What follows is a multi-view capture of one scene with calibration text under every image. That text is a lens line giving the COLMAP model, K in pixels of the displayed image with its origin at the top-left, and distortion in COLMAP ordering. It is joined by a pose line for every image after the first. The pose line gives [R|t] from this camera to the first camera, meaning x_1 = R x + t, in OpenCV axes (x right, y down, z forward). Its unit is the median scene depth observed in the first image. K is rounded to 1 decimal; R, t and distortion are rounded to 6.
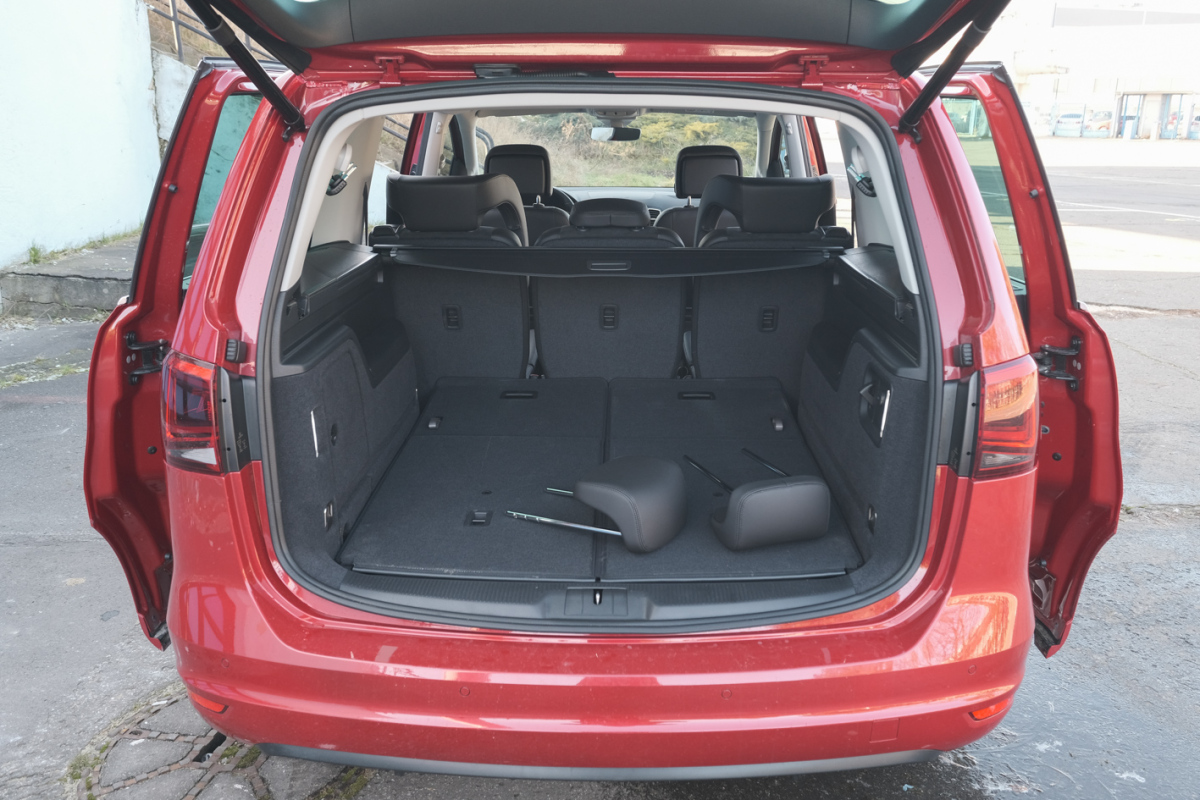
lens RADIAL K [[931.0, 0, 592.1], [0, 931.0, 404.2], [0, 0, 1]] dist [0.033490, 0.003356]
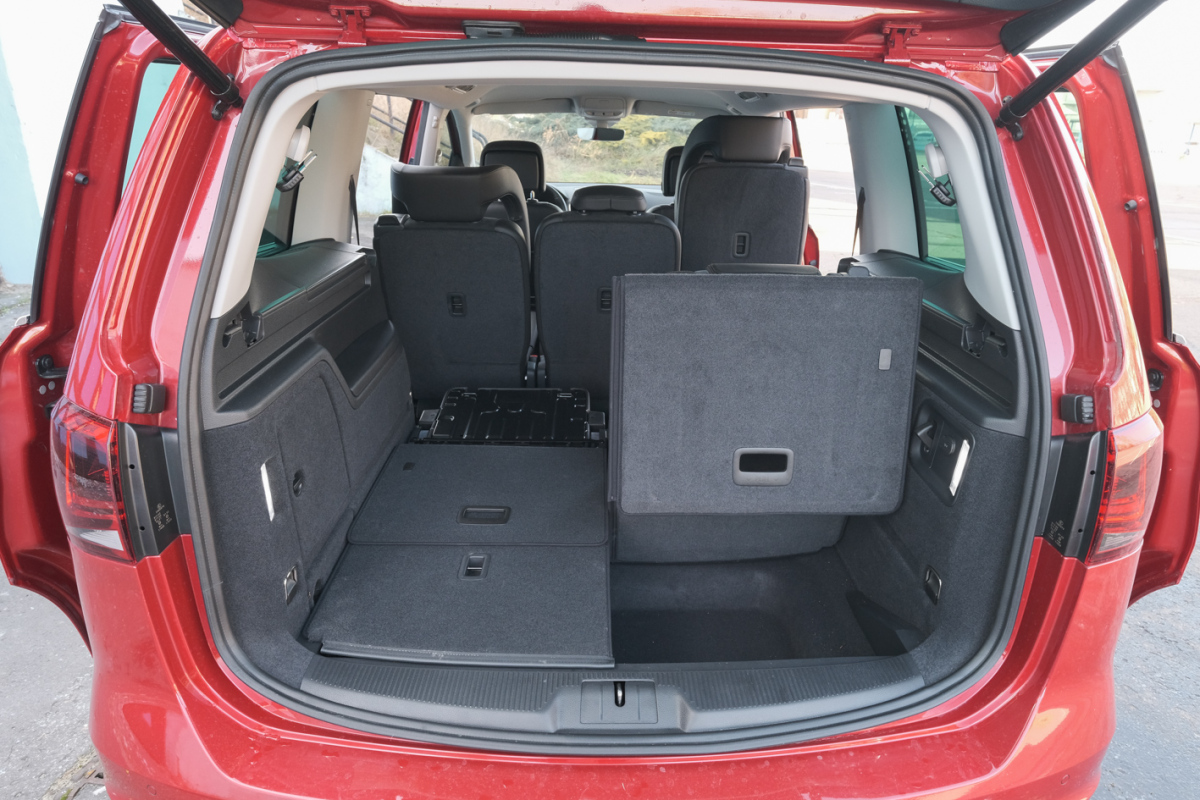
lens RADIAL K [[702.3, 0, 602.0], [0, 702.3, 396.8], [0, 0, 1]] dist [0.019485, 0.000042]
pose [[0.998523, 0.003003, 0.054247, -0.042133], [-0.006668, 0.997697, 0.067502, -0.093039], [-0.053919, -0.067764, 0.996243, 0.381221]]
